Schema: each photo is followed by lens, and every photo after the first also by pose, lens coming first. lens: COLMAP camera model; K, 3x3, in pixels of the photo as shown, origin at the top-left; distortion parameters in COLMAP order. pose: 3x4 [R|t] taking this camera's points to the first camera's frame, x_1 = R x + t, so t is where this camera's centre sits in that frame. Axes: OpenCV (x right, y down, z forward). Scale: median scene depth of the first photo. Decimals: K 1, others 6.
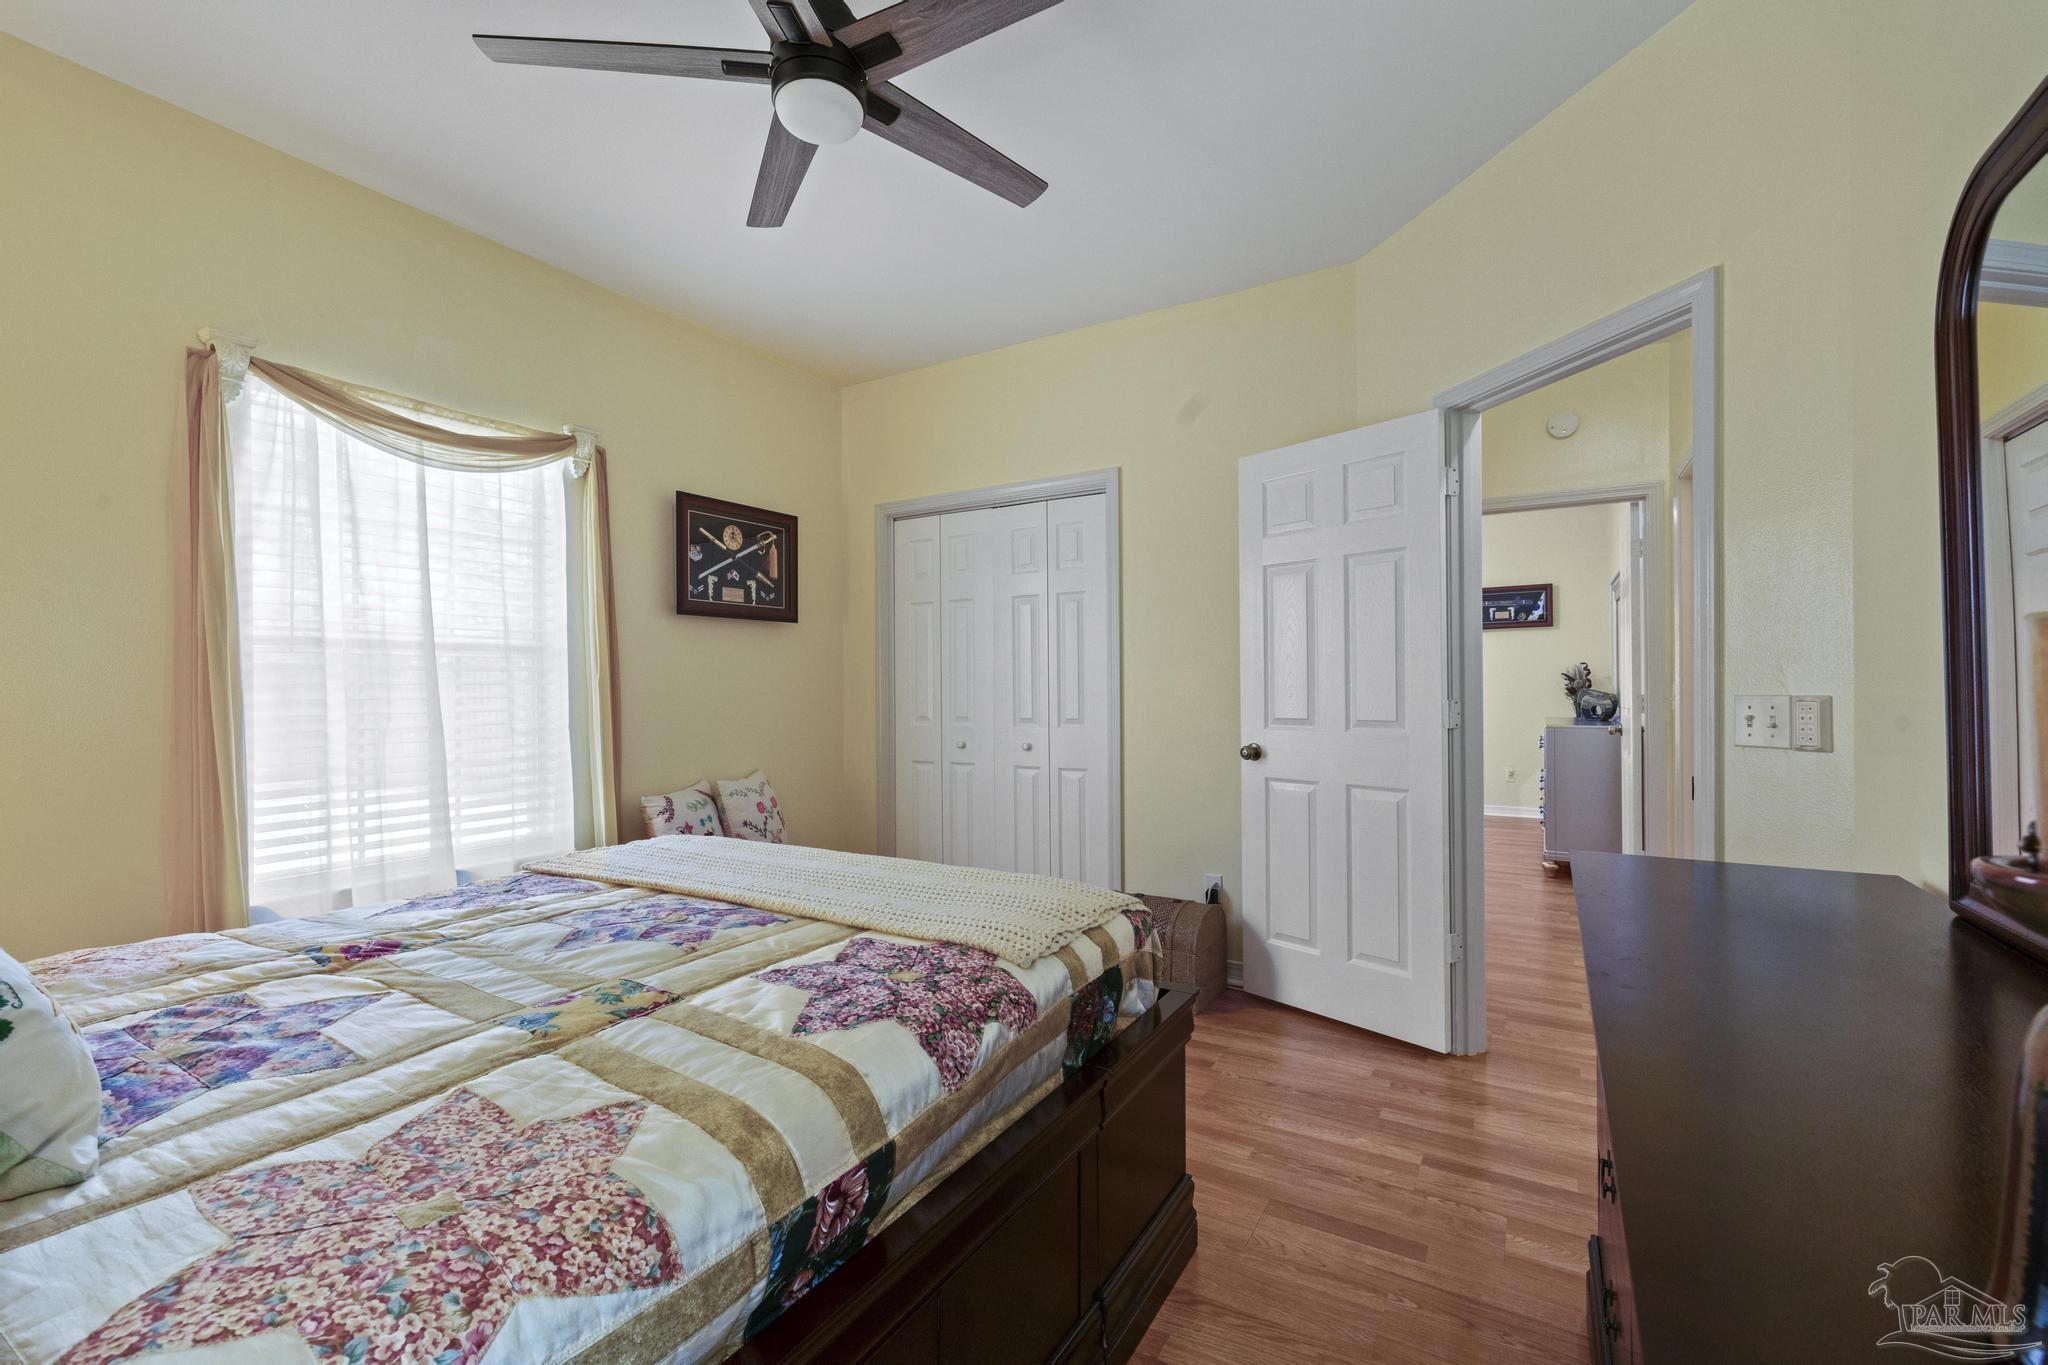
lens RADIAL K [[863.0, 0, 1008.0], [0, 863.0, 687.5], [0, 0, 1]] dist [0.000143, 0.000055]
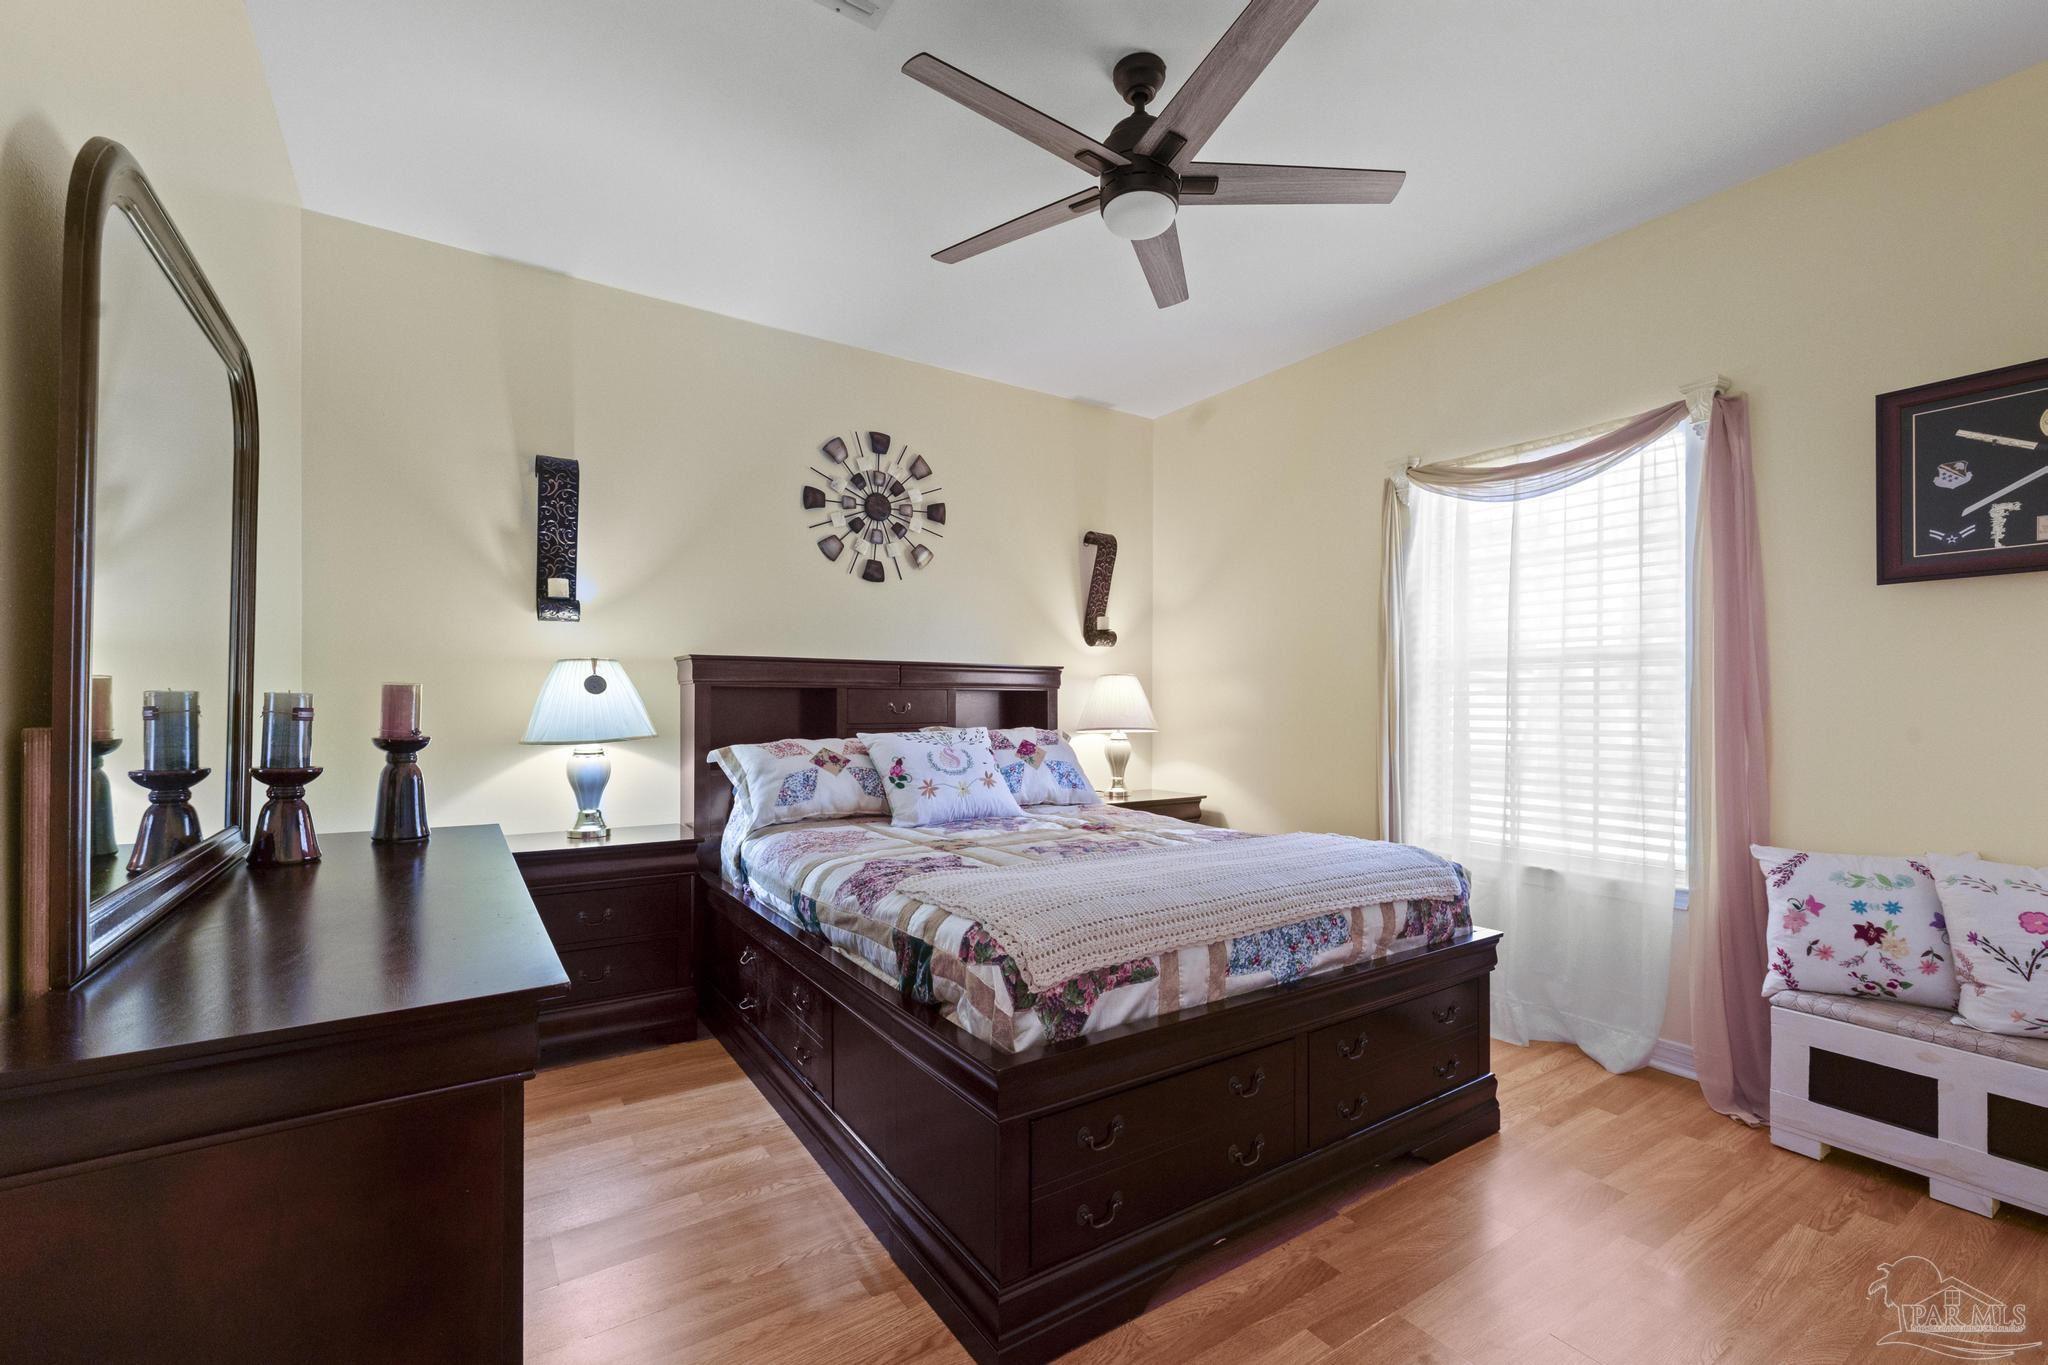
lens RADIAL K [[863.0, 0, 1008.0], [0, 863.0, 687.5], [0, 0, 1]] dist [0.000143, 0.000055]
pose [[-0.422849, -0.005910, -0.906181, 0.575215], [0.007323, 0.999924, -0.009938, -0.006929], [0.906171, -0.010838, -0.422773, 0.802221]]
